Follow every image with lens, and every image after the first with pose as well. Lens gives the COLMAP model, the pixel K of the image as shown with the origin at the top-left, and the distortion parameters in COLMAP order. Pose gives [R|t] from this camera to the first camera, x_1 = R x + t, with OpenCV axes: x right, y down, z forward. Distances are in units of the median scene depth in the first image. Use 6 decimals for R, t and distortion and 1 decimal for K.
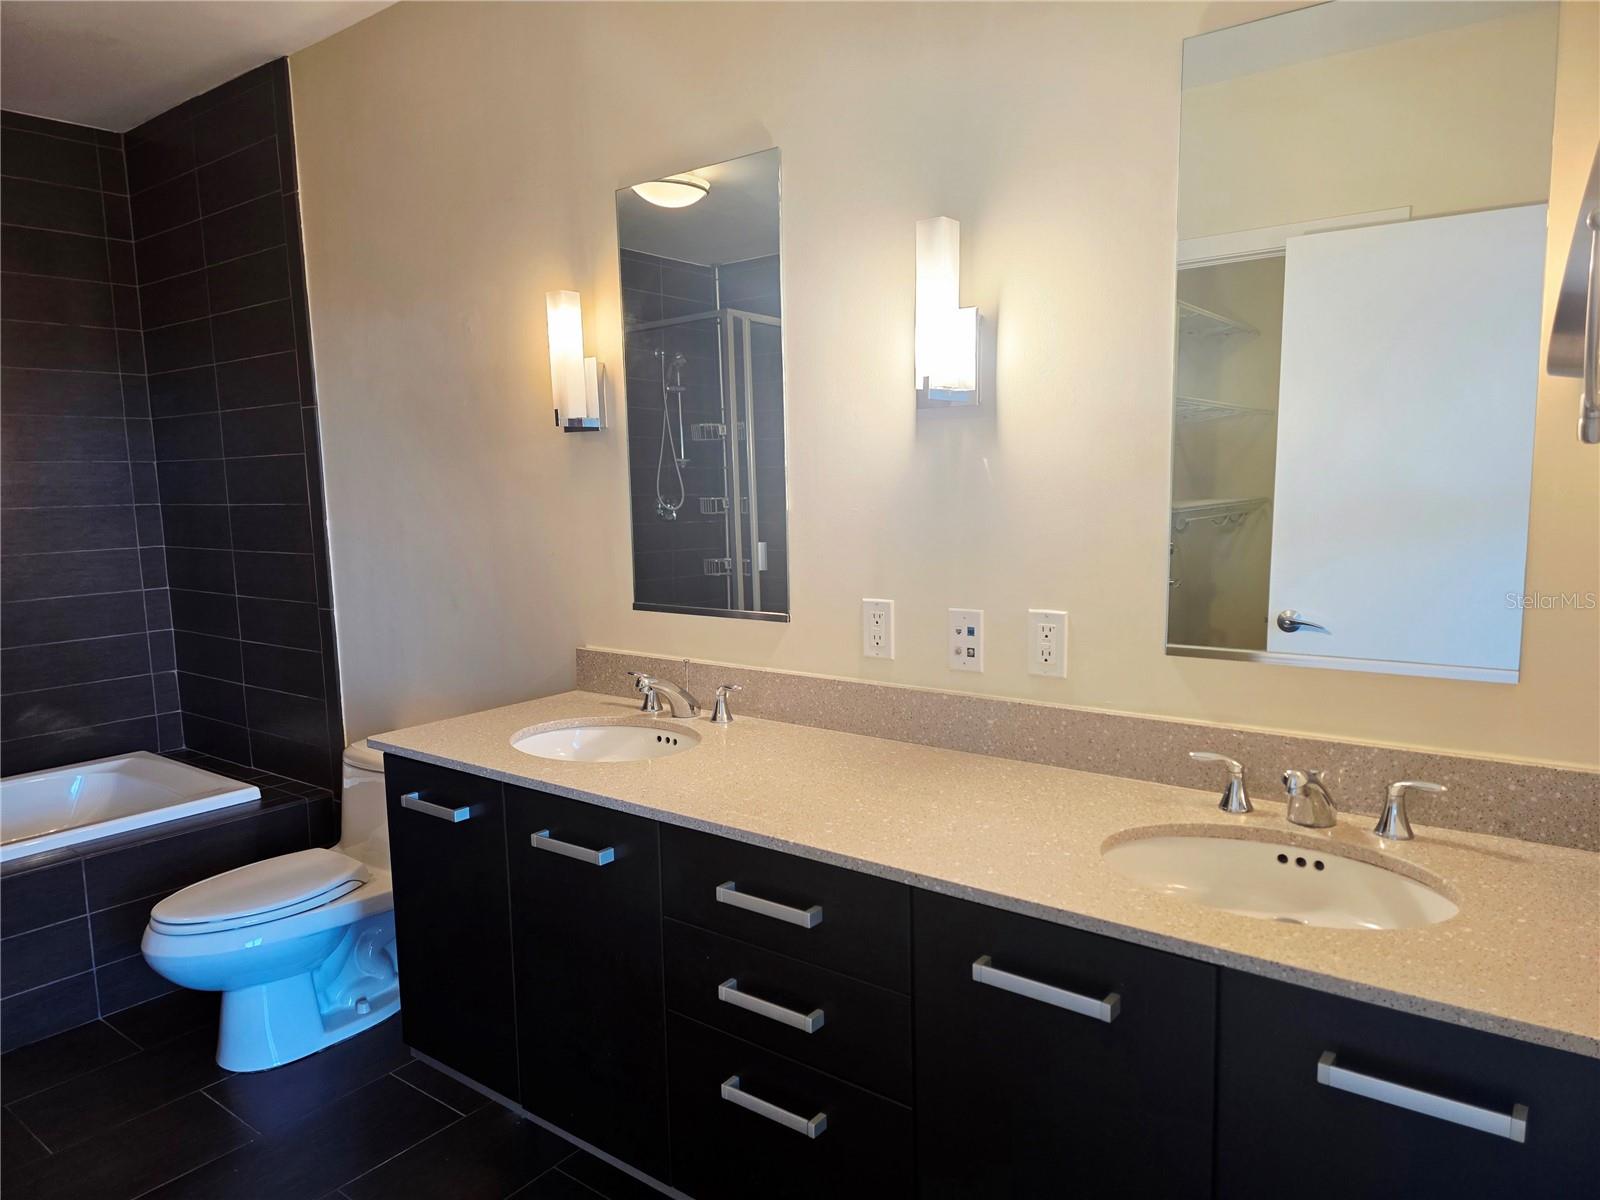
lens RADIAL K [[1077.1, 0, 826.4], [0, 1077.1, 595.1], [0, 0, 1]] dist [0.051731, -0.054724]
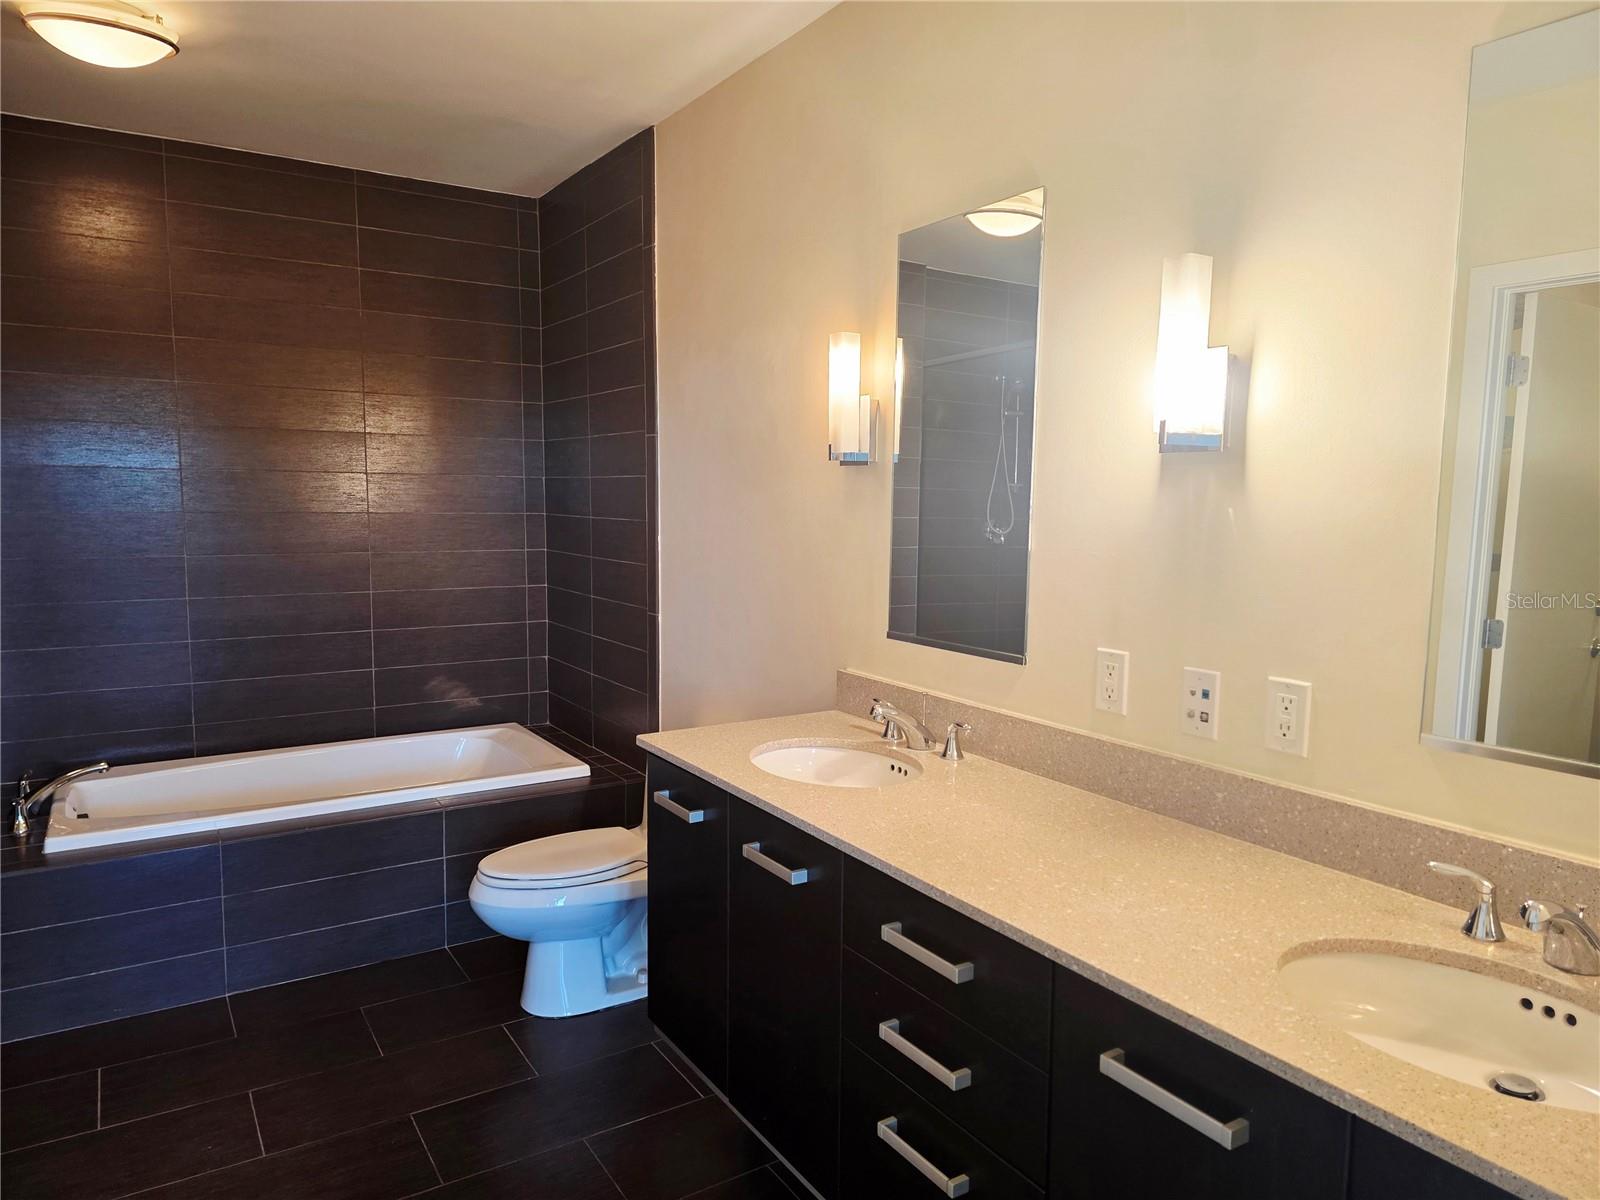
lens RADIAL K [[1077.1, 0, 798.3], [0, 1077.1, 589.8], [0, 0, 1]] dist [0.051731, -0.054724]
pose [[0.939657, 0.061563, -0.336533, 0.109402], [-0.069396, 0.997525, -0.011286, -0.020026], [0.335005, 0.033959, 0.941604, 0.005425]]
